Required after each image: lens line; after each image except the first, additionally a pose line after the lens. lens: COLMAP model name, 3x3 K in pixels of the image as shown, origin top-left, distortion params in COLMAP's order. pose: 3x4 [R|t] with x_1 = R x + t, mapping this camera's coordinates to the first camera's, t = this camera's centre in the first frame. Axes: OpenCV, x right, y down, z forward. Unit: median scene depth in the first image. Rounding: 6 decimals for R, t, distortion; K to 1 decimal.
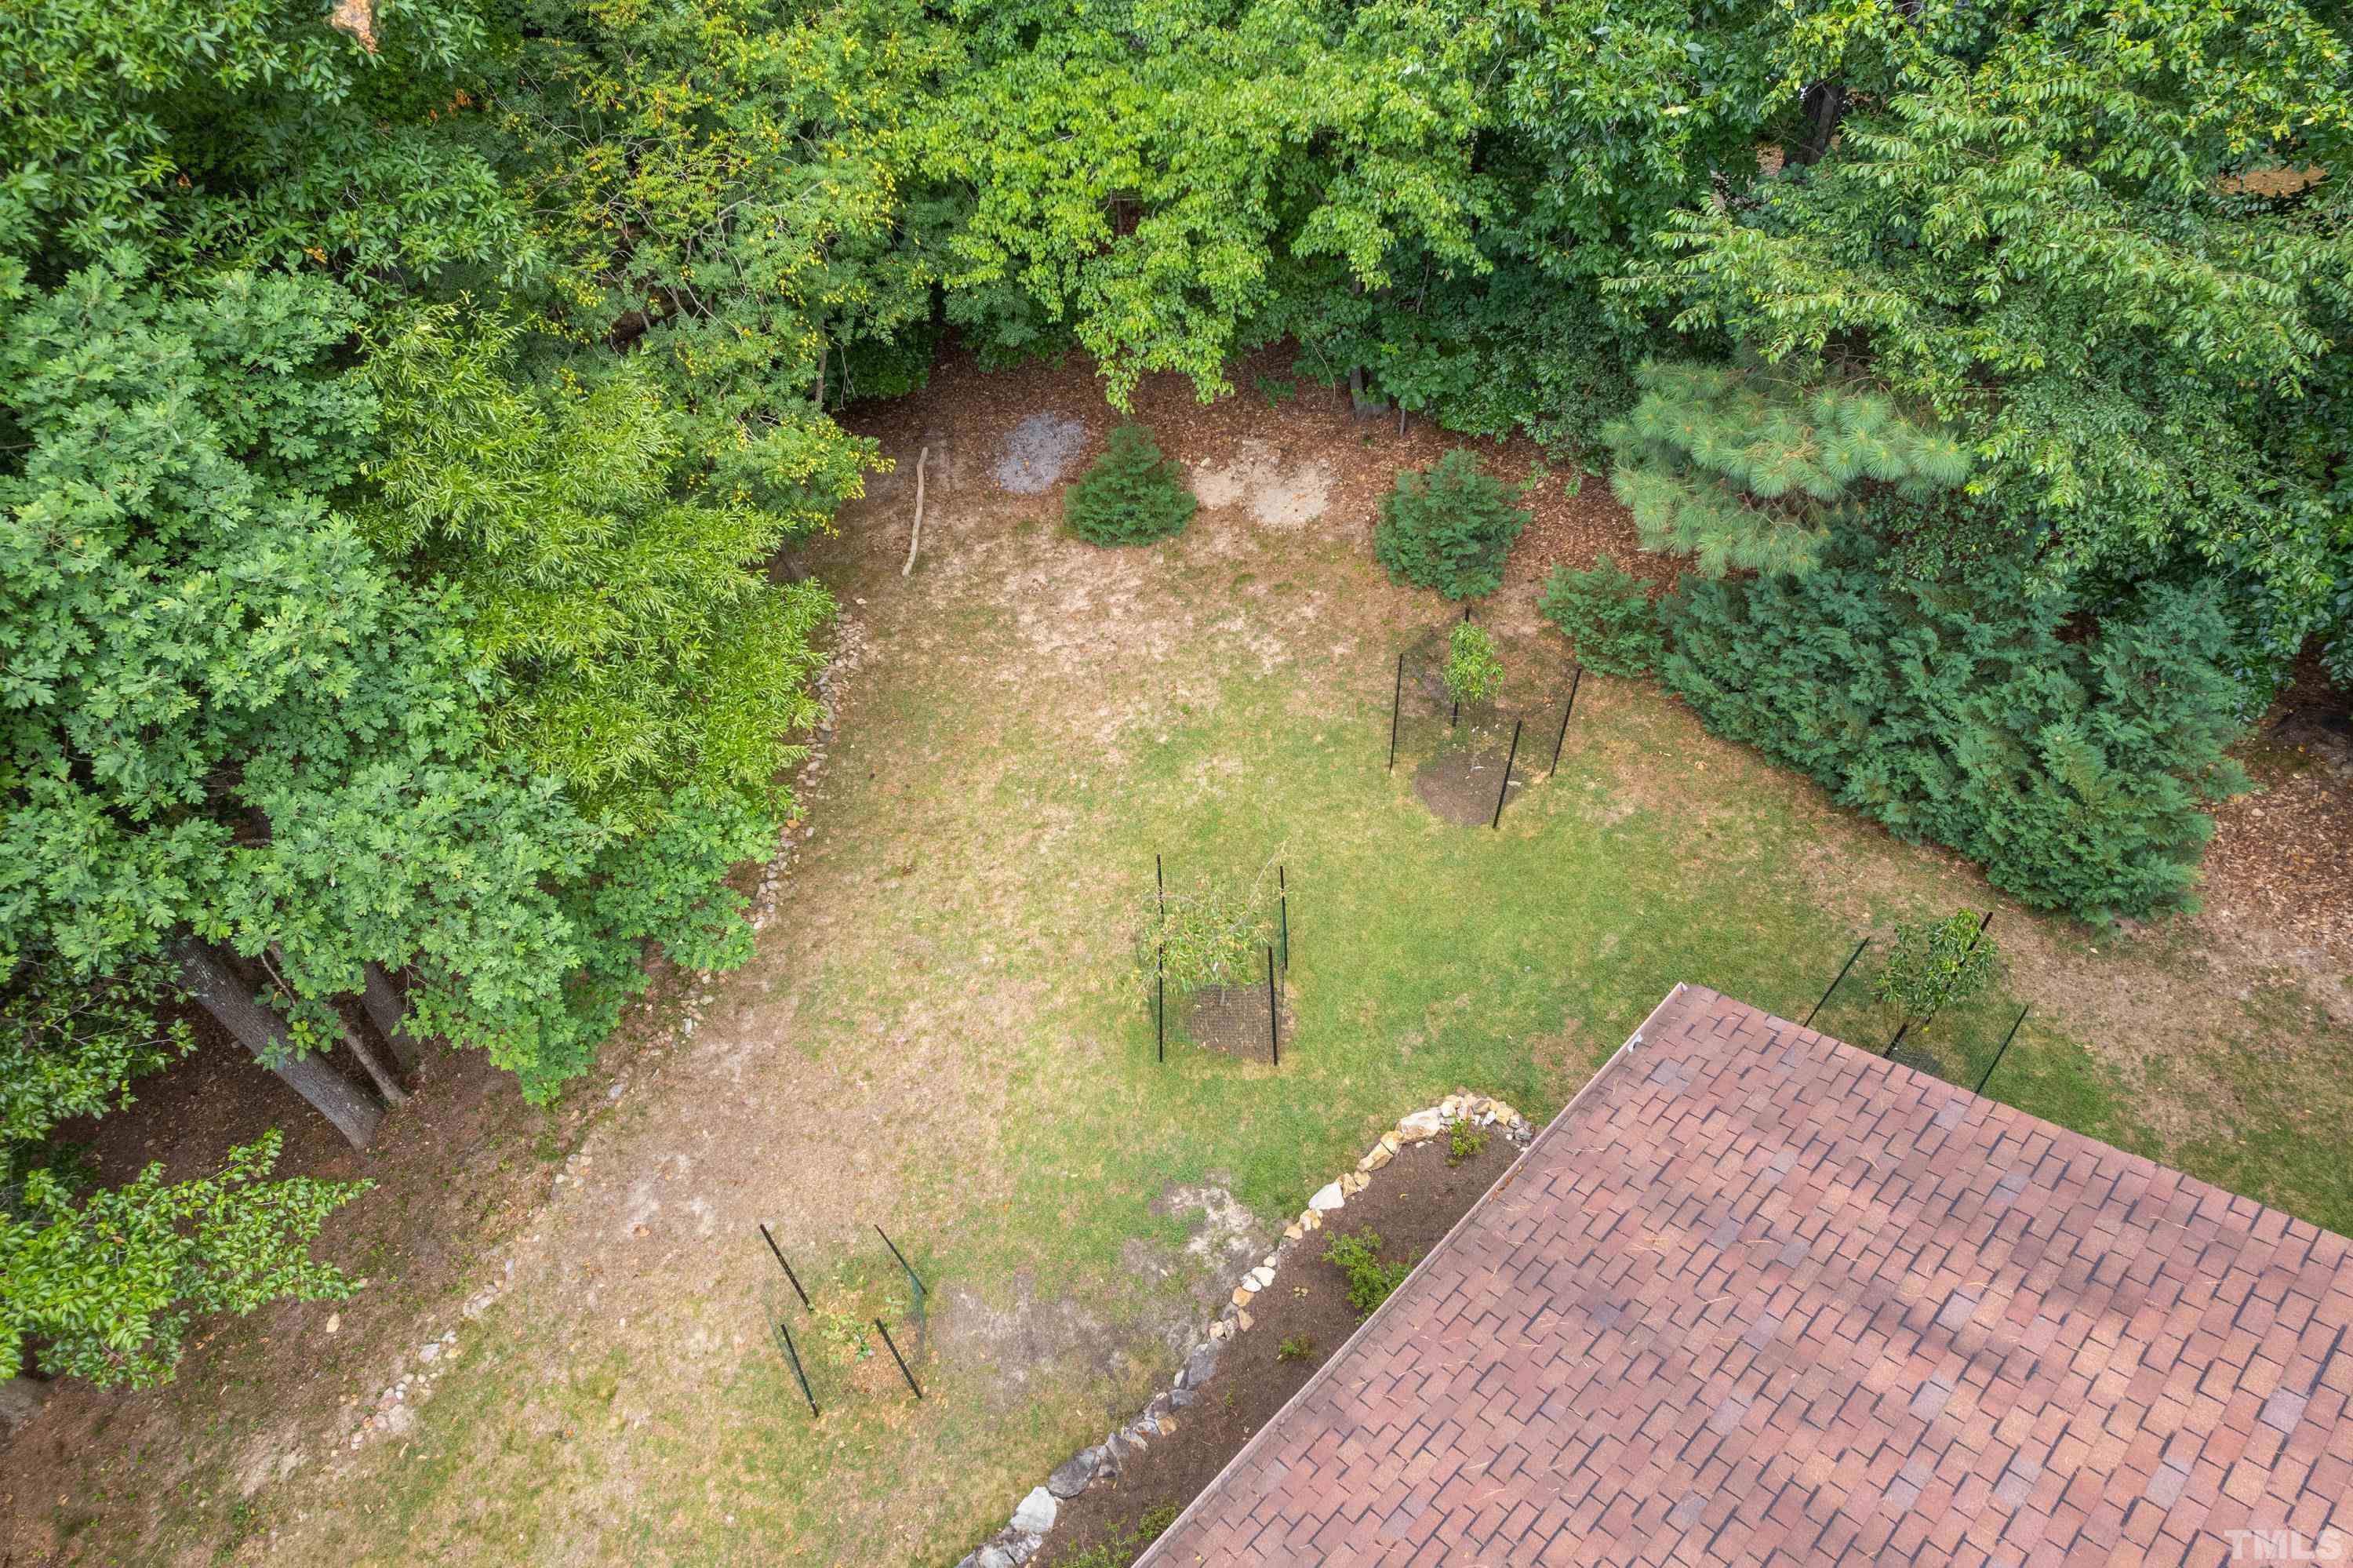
lens RADIAL K [[1504.5, 0, 1174.2], [0, 1504.5, 781.7], [0, 0, 1]] dist [-0.077834, 0.069300]
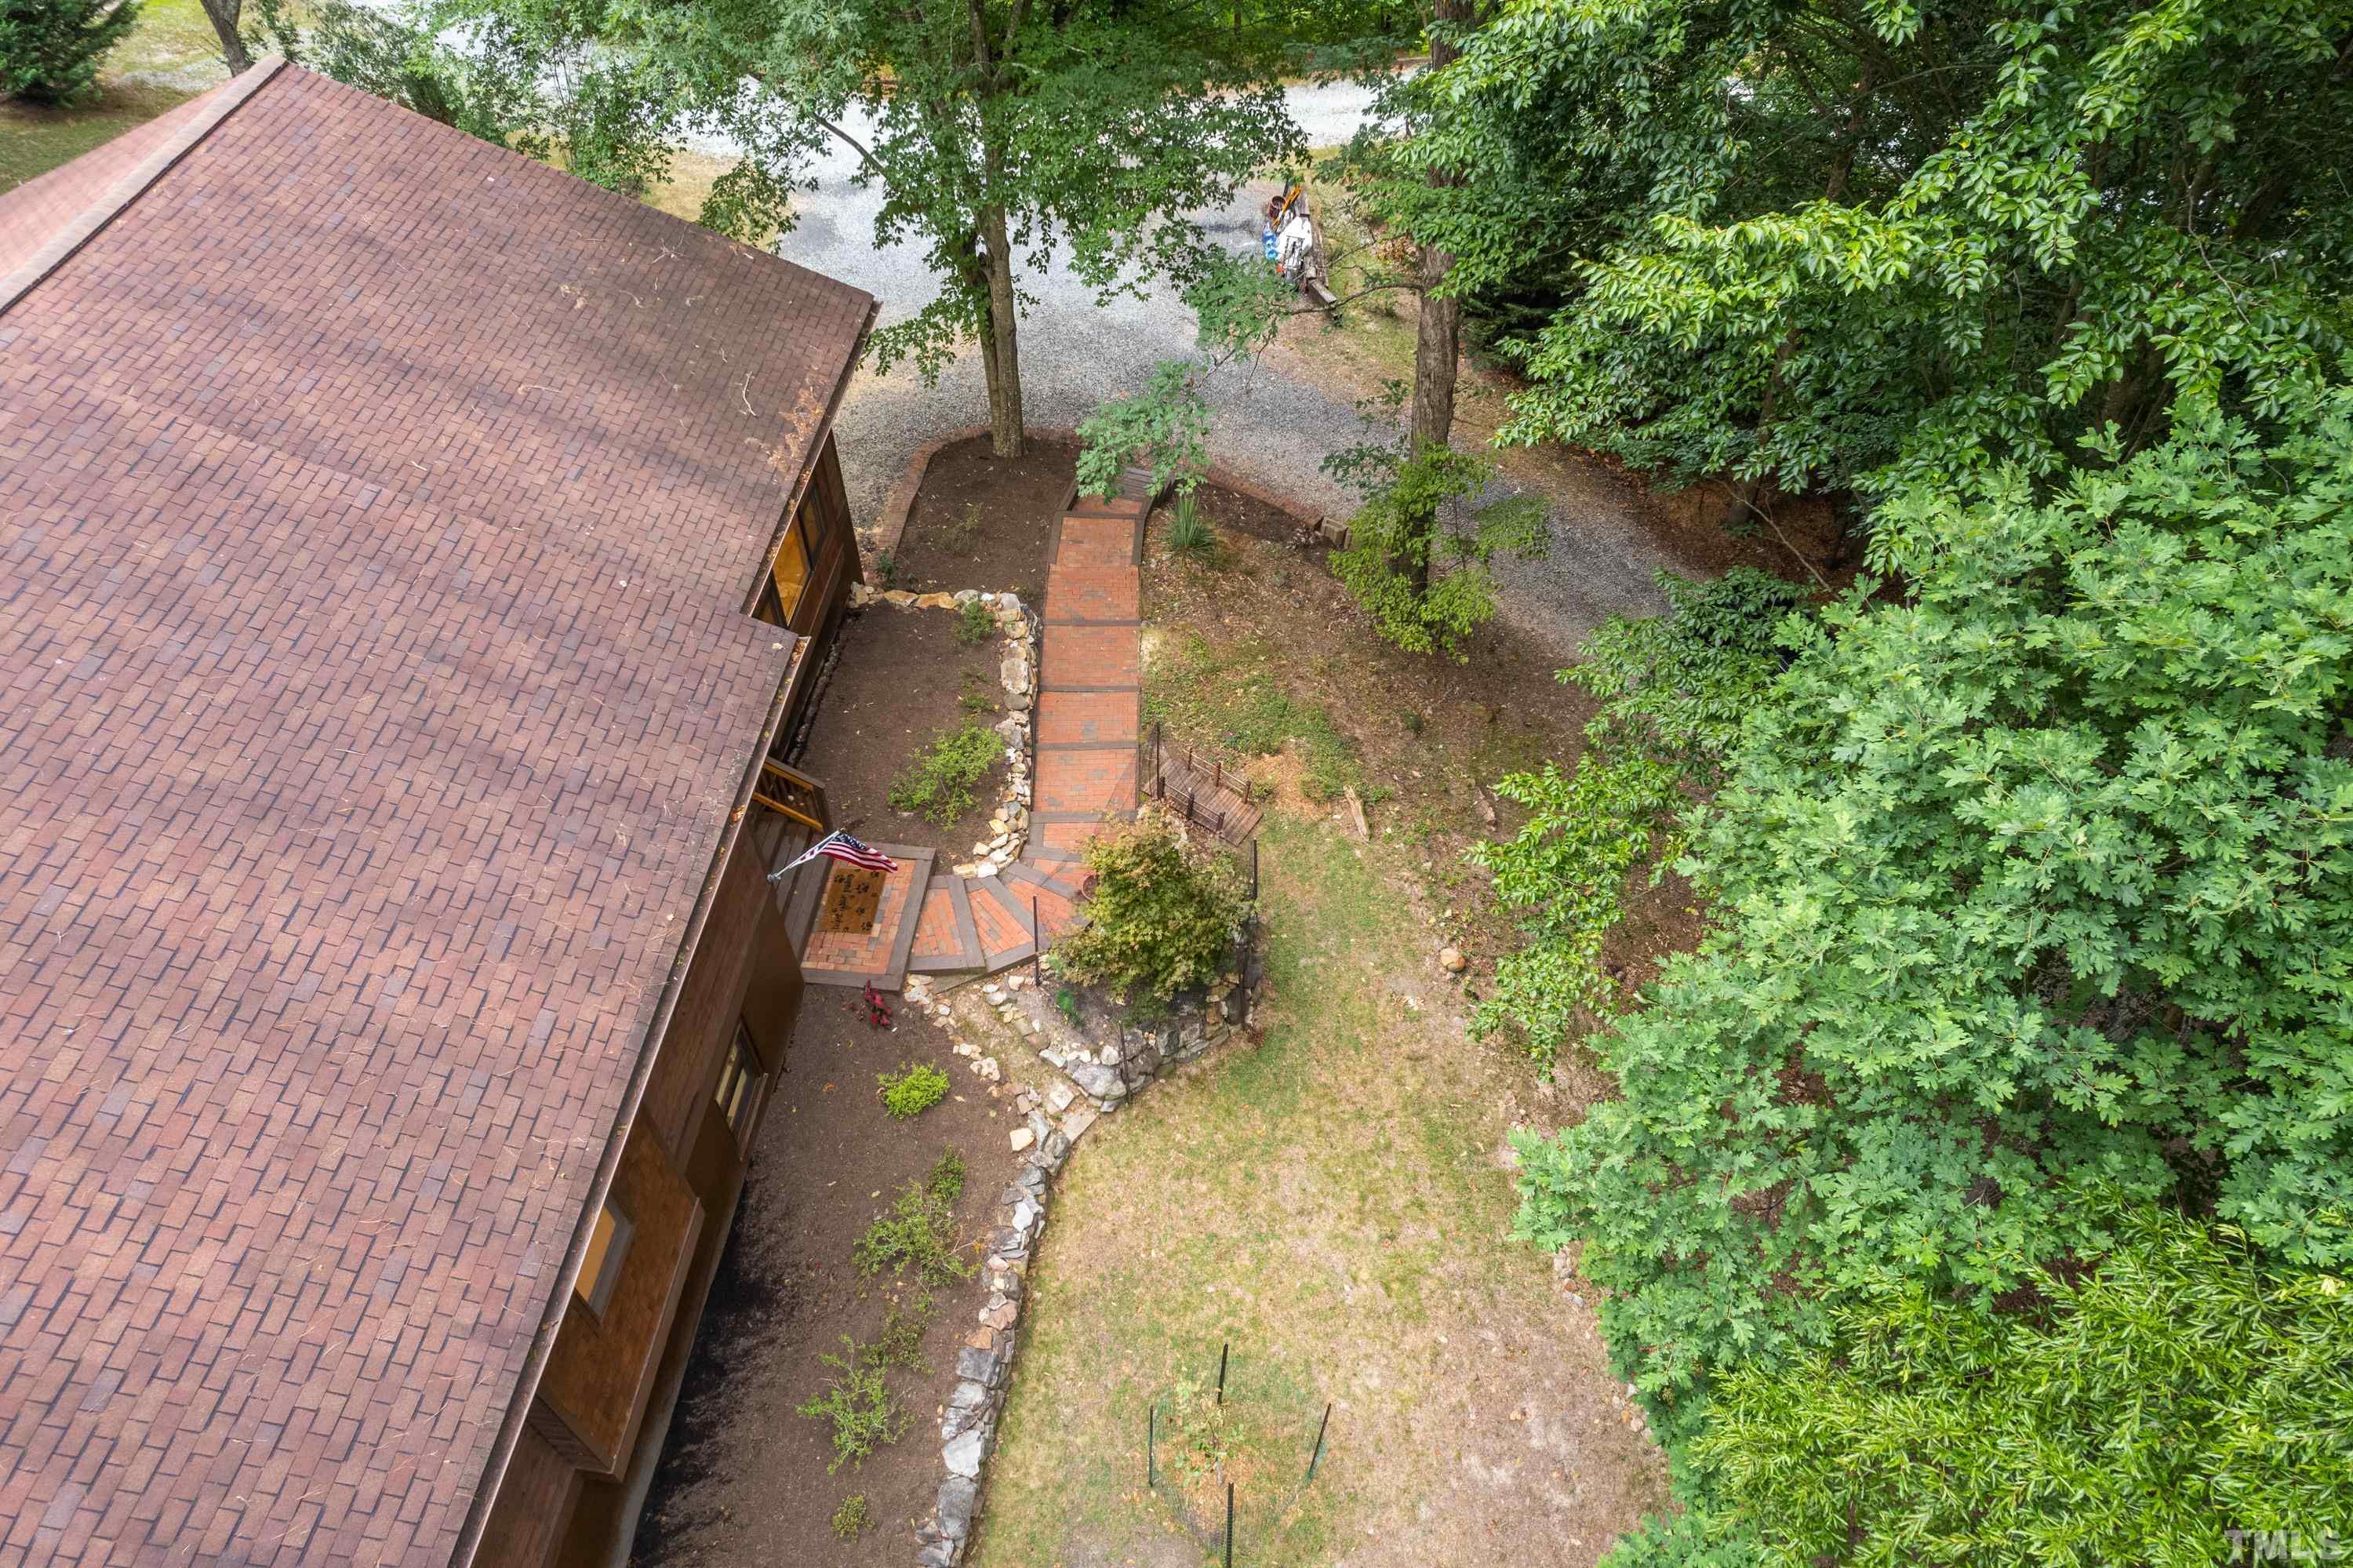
lens RADIAL K [[1504.5, 0, 1174.2], [0, 1504.5, 781.7], [0, 0, 1]] dist [-0.077834, 0.069300]
pose [[-0.768433, 0.498319, -0.401483, -0.023005], [-0.476683, -0.027159, 0.878656, -0.442837], [0.426947, 0.866568, 0.258410, 0.369682]]
